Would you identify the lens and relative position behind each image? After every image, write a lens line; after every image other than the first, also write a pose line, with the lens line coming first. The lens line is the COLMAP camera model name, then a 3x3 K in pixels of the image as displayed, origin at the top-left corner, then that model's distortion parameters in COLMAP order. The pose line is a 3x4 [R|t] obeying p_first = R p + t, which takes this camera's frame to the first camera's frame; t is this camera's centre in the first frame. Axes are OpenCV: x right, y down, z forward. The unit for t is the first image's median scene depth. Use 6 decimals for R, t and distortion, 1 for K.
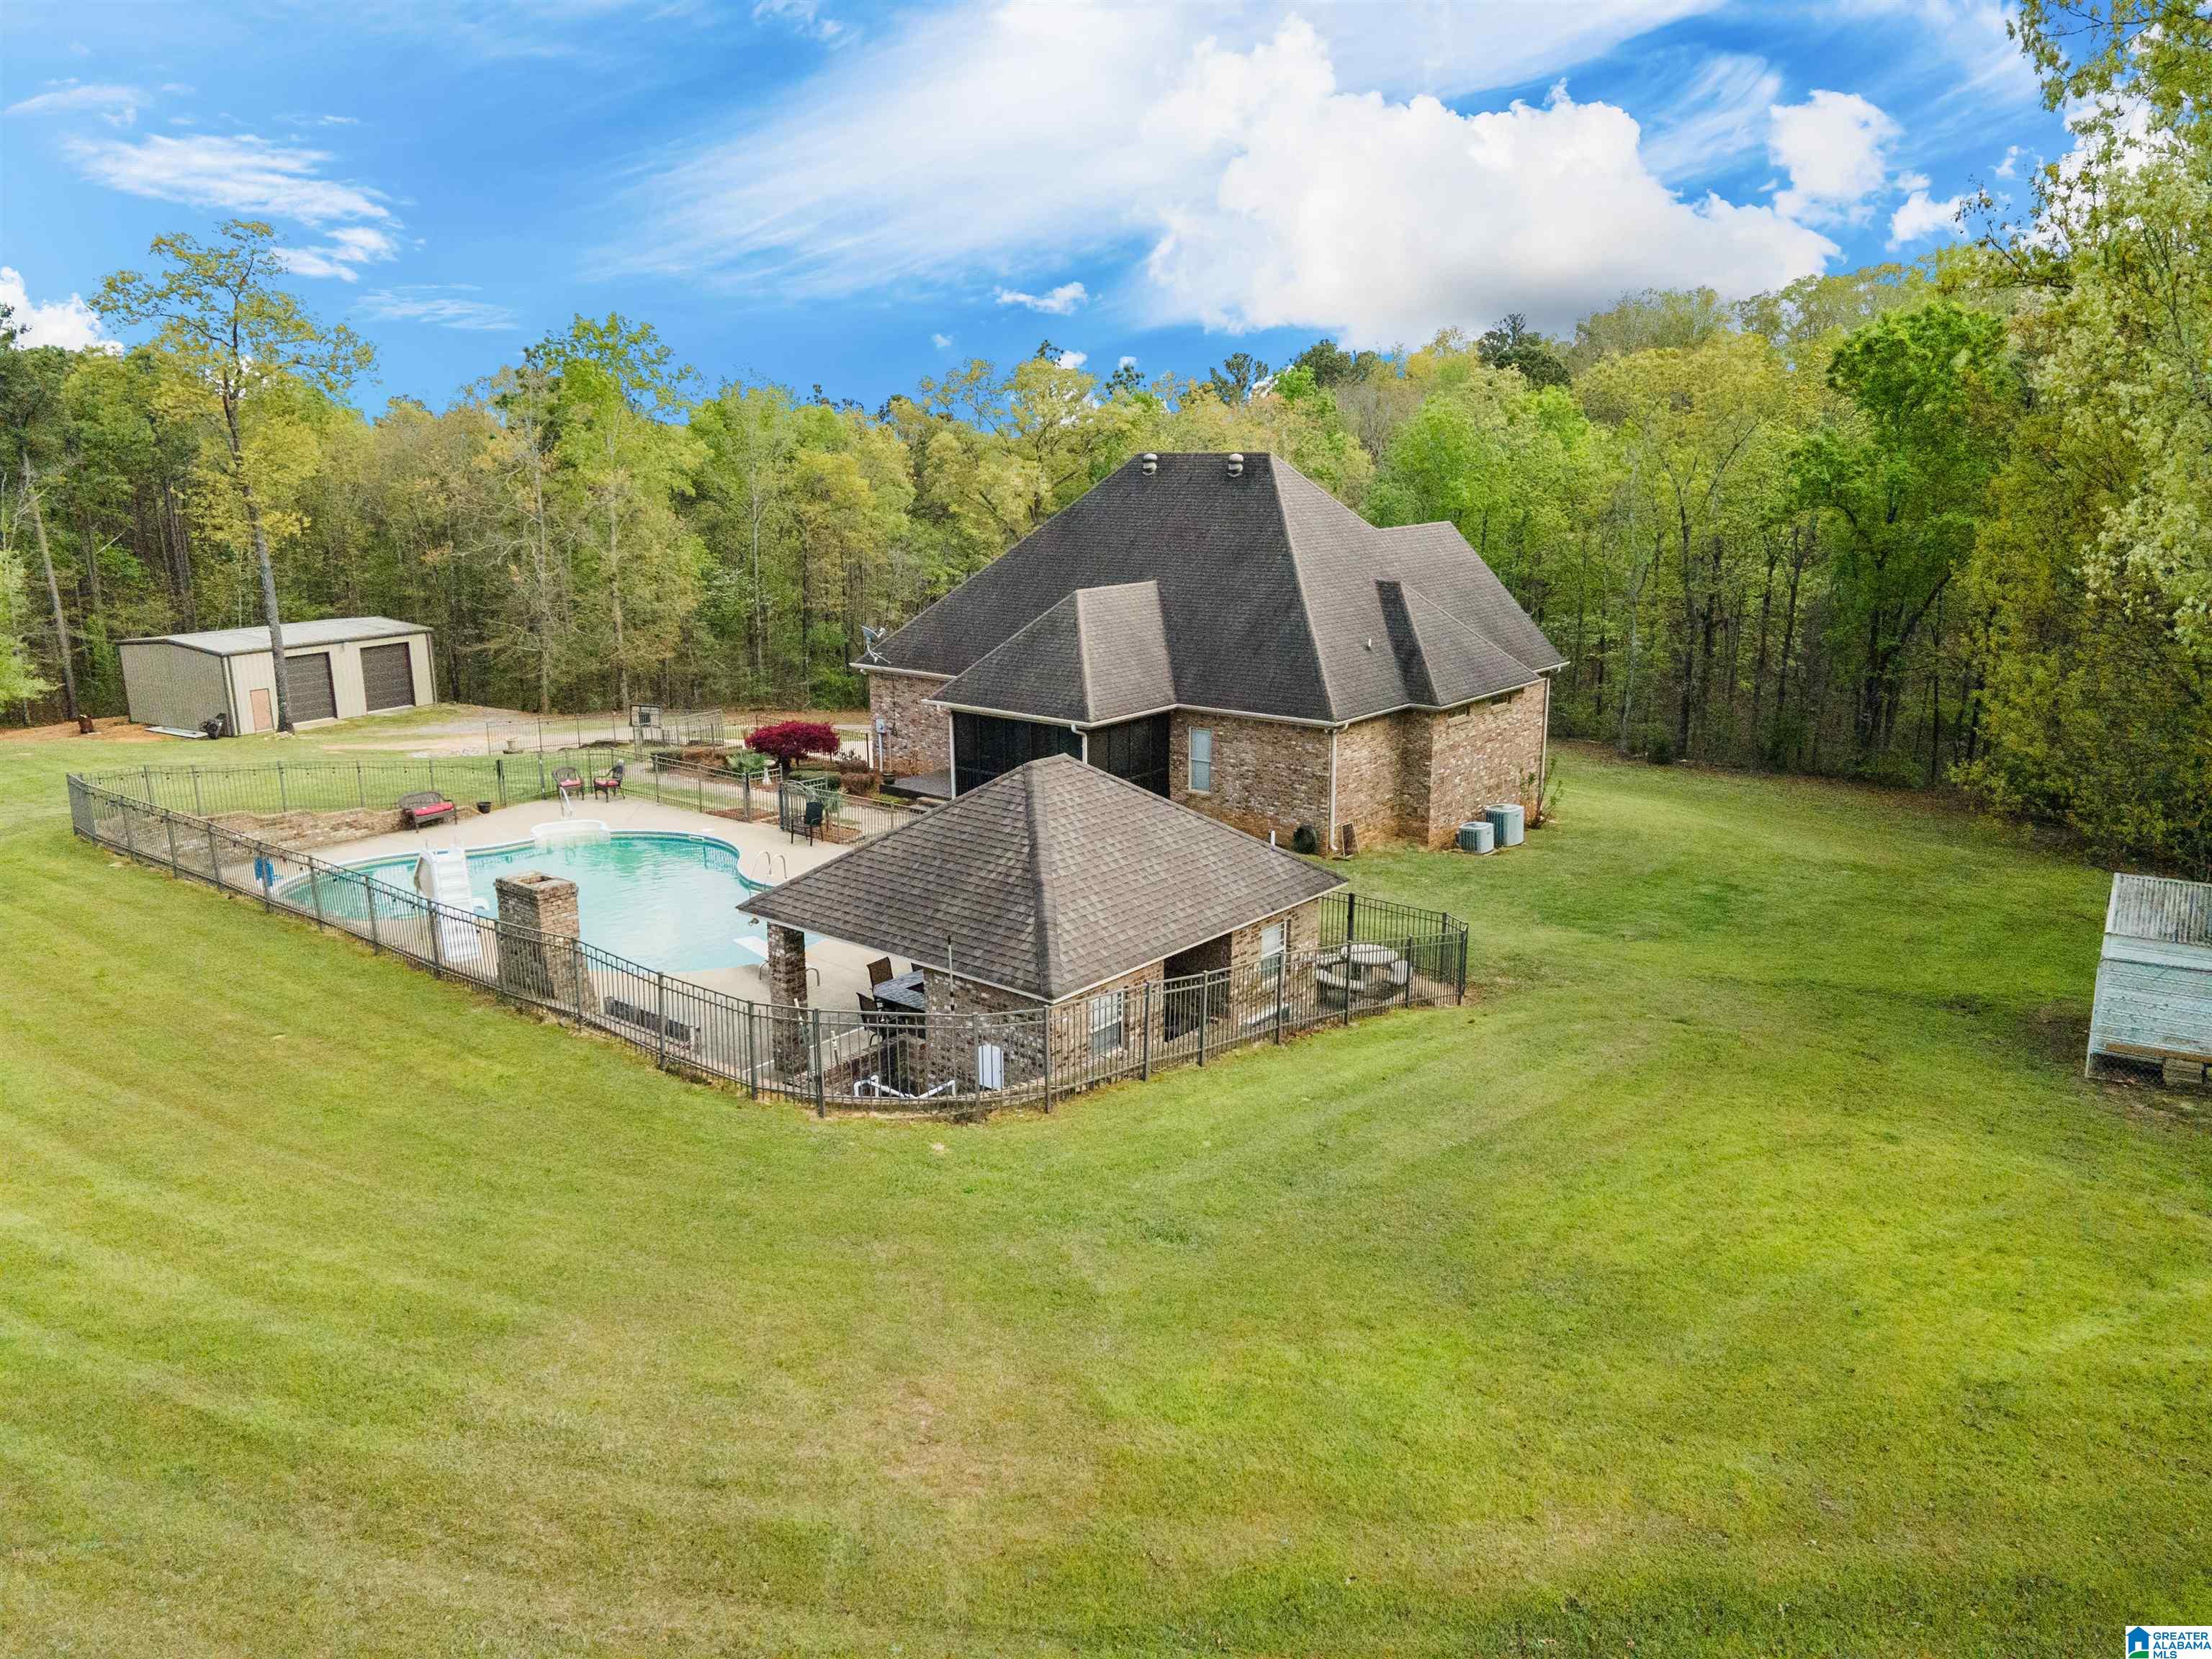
lens RADIAL K [[1600.2, 0, 1091.1], [0, 1600.2, 830.5], [0, 0, 1]] dist [0.034255, -0.000571]
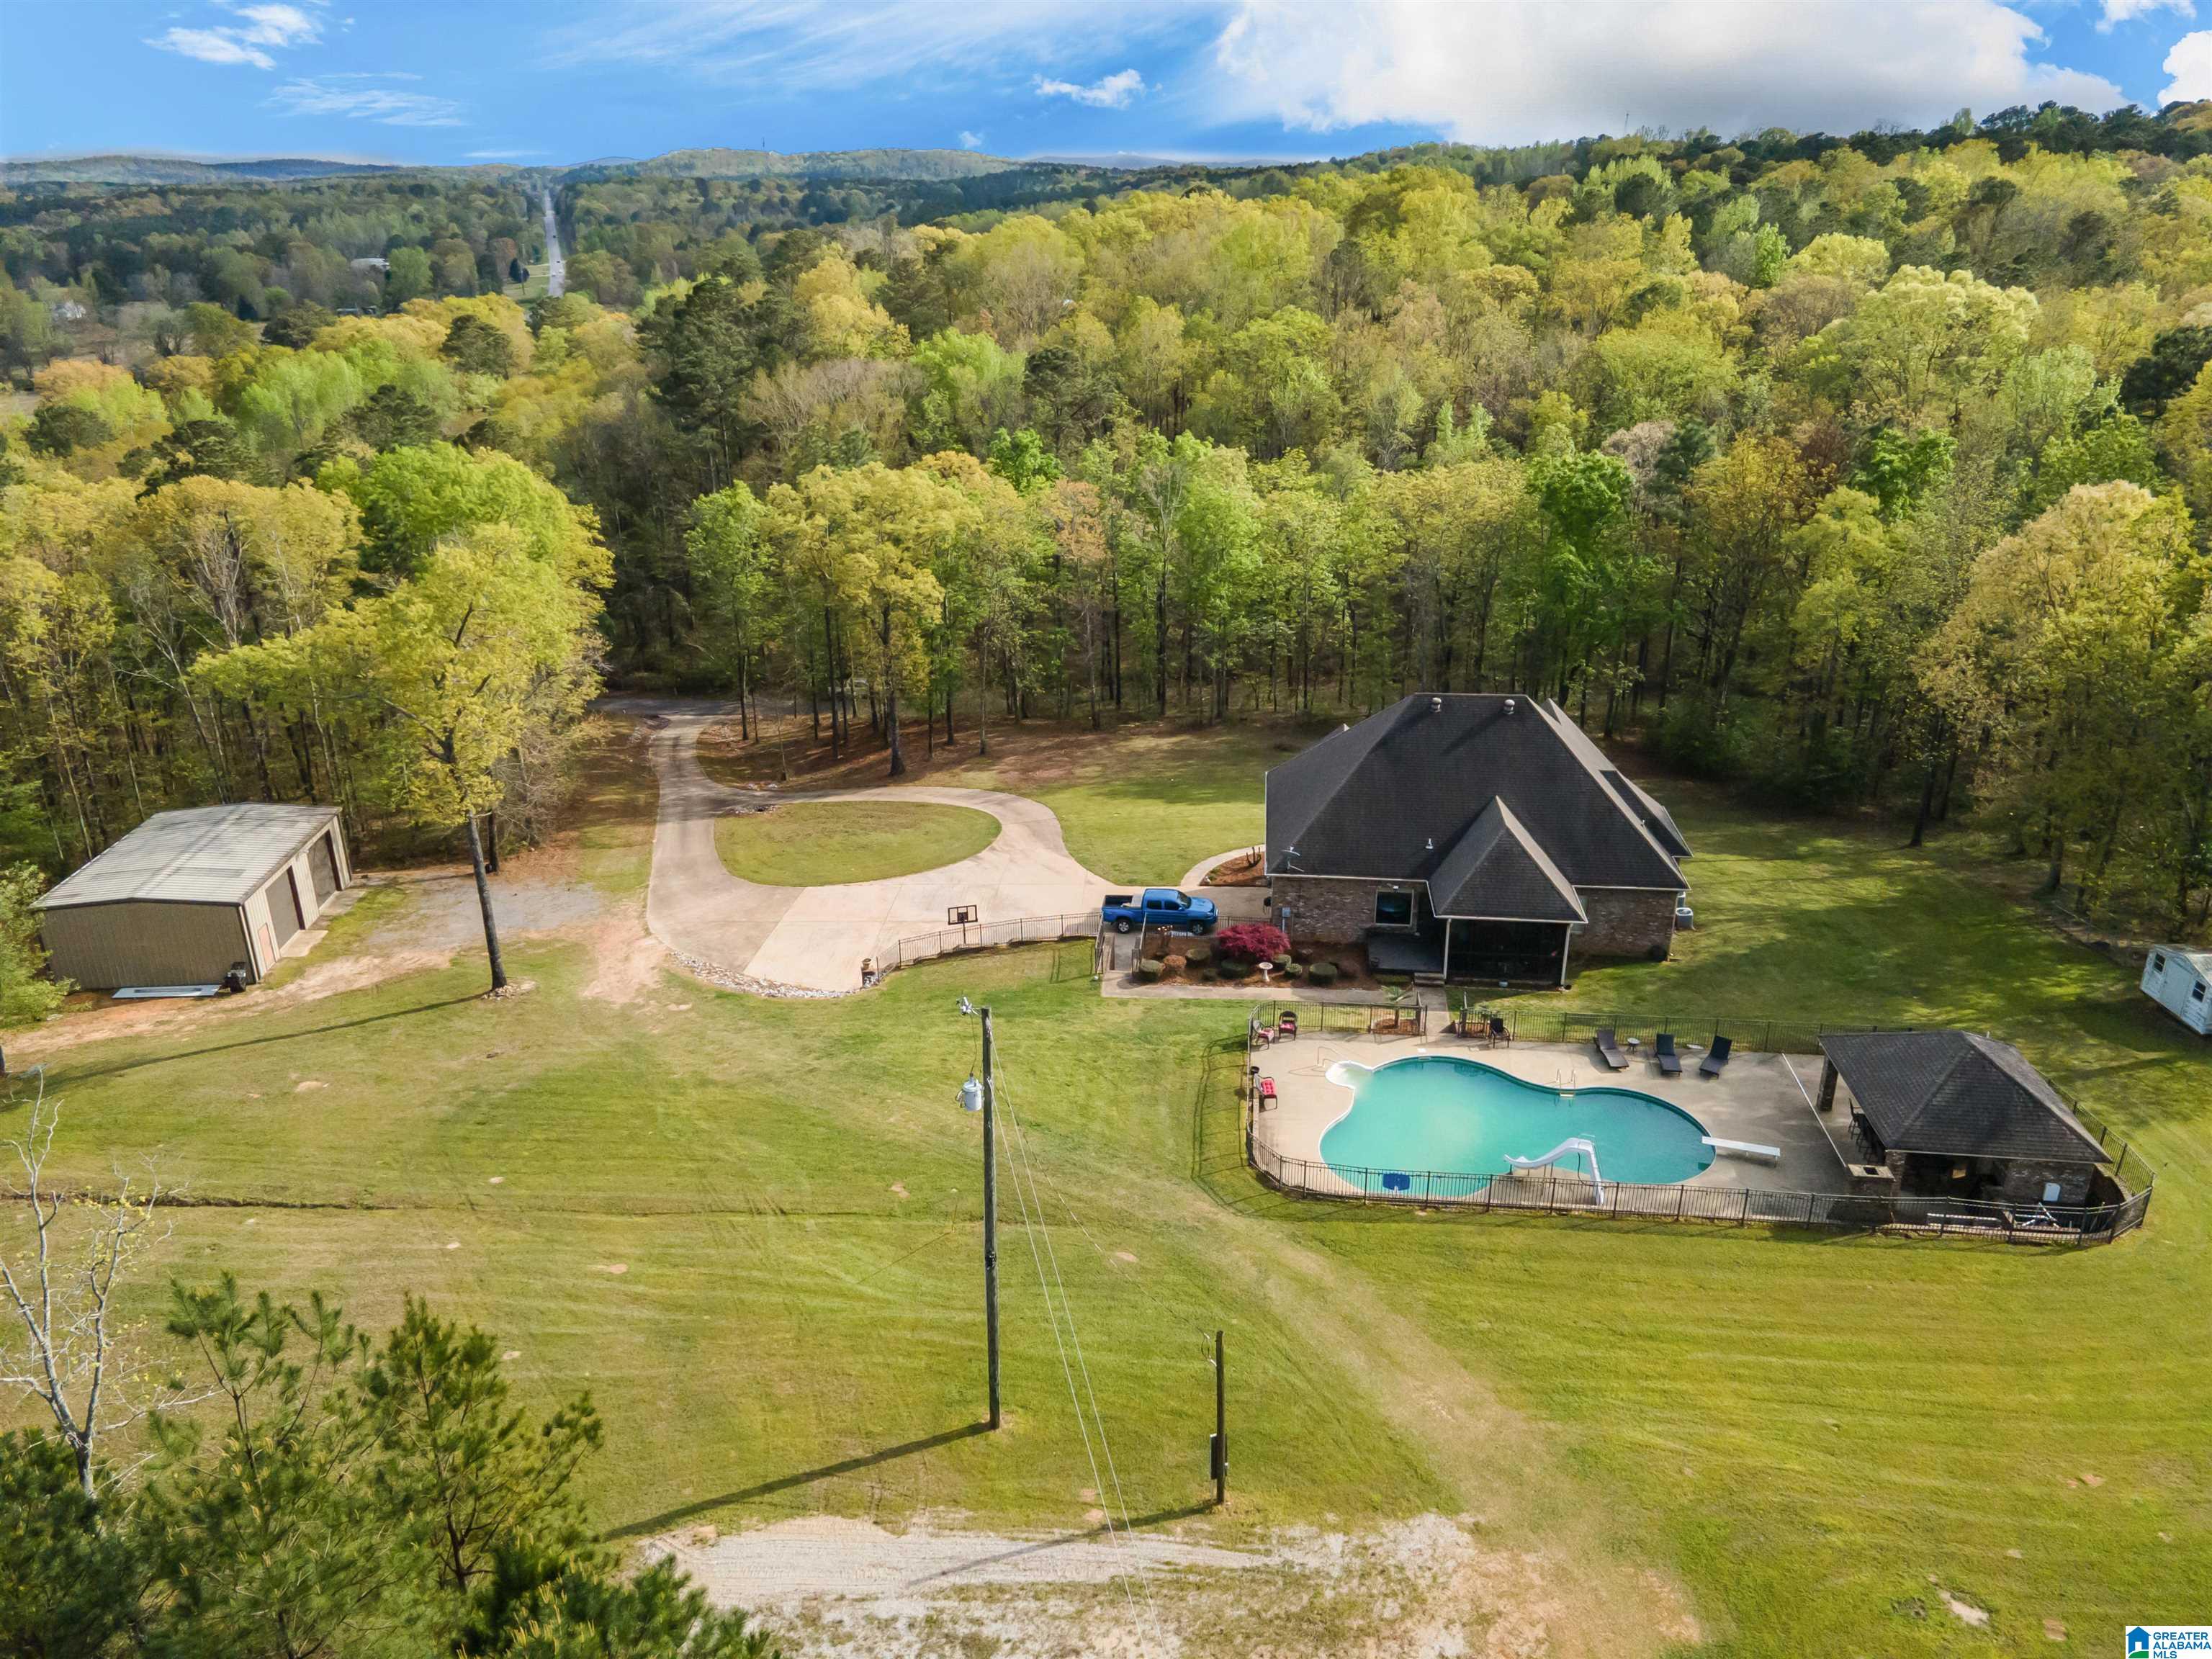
lens RADIAL K [[1575.1, 0, 1106.0], [0, 1575.1, 829.5], [0, 0, 1]] dist [0.041561, -0.001738]
pose [[0.830338, -0.213410, 0.514777, -1.127360], [0.135977, 0.973433, 0.184222, -0.484466], [-0.540416, -0.082969, 0.837297, -0.071186]]
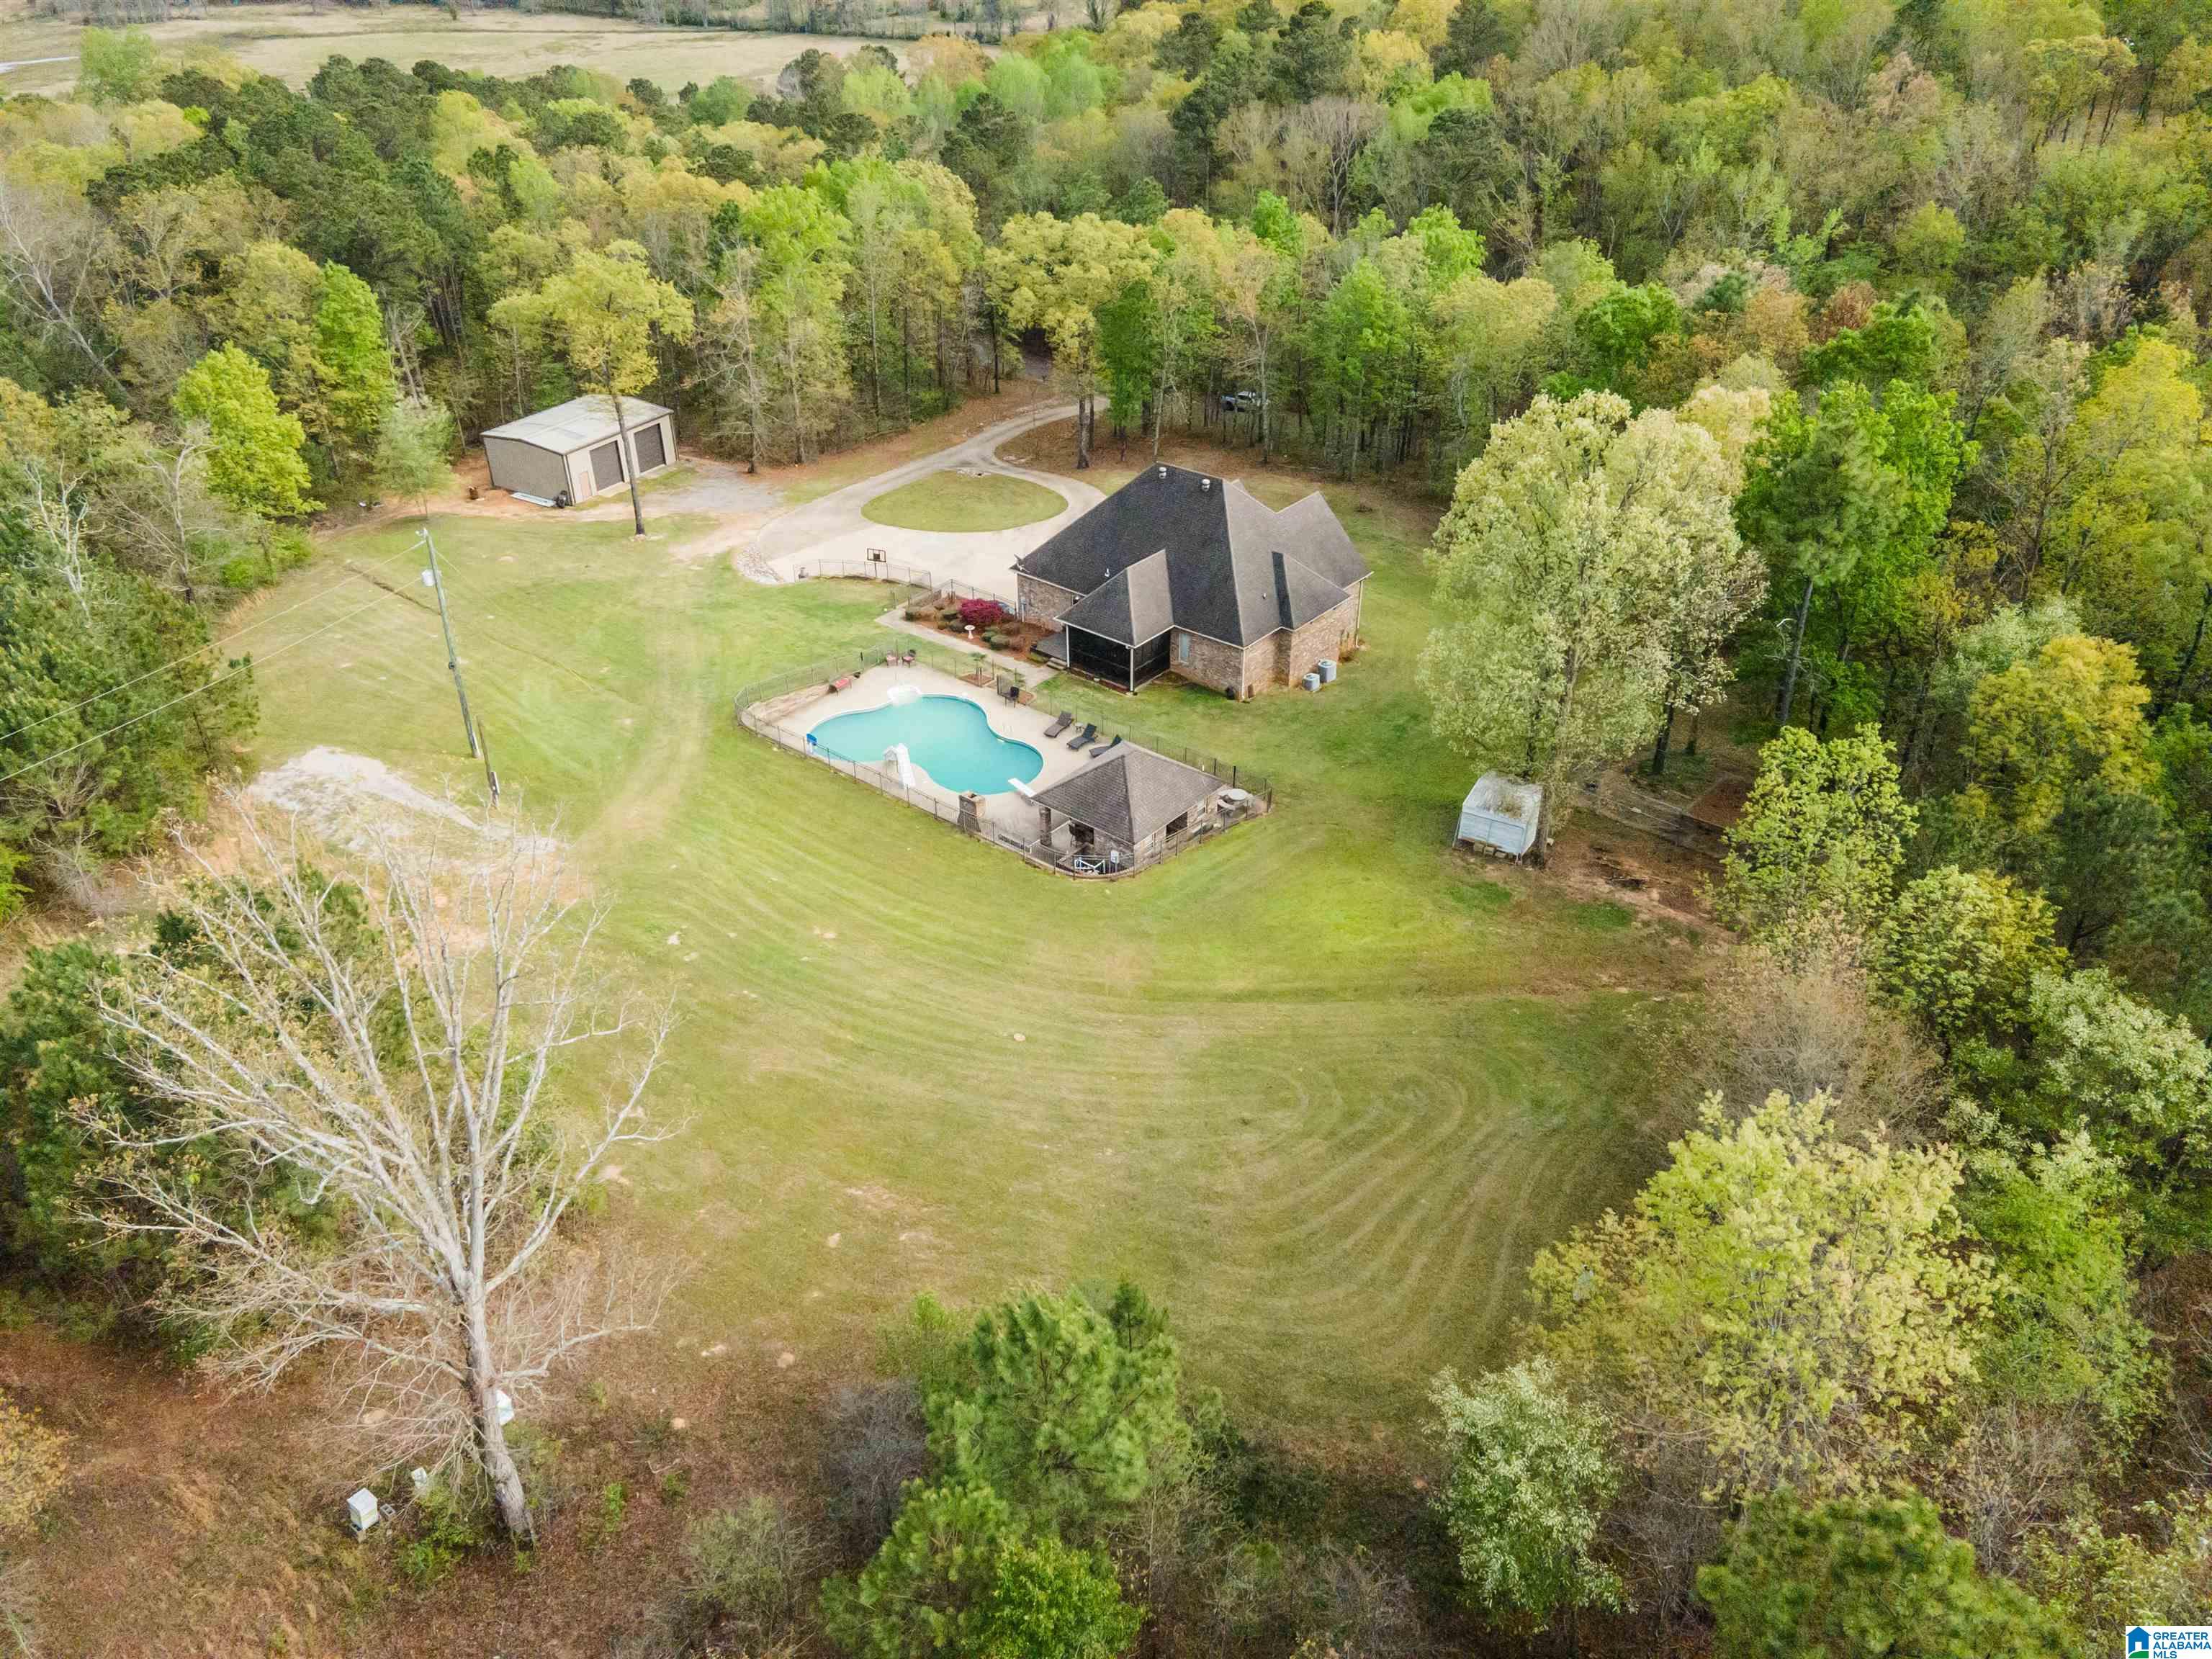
lens RADIAL K [[1575.1, 0, 1106.0], [0, 1575.1, 829.5], [0, 0, 1]] dist [0.041561, -0.001738]
pose [[0.999965, -0.004523, 0.007060, -0.053360], [0.001999, 0.946316, 0.323236, -0.498598], [-0.008144, -0.323211, 0.946292, -1.082848]]
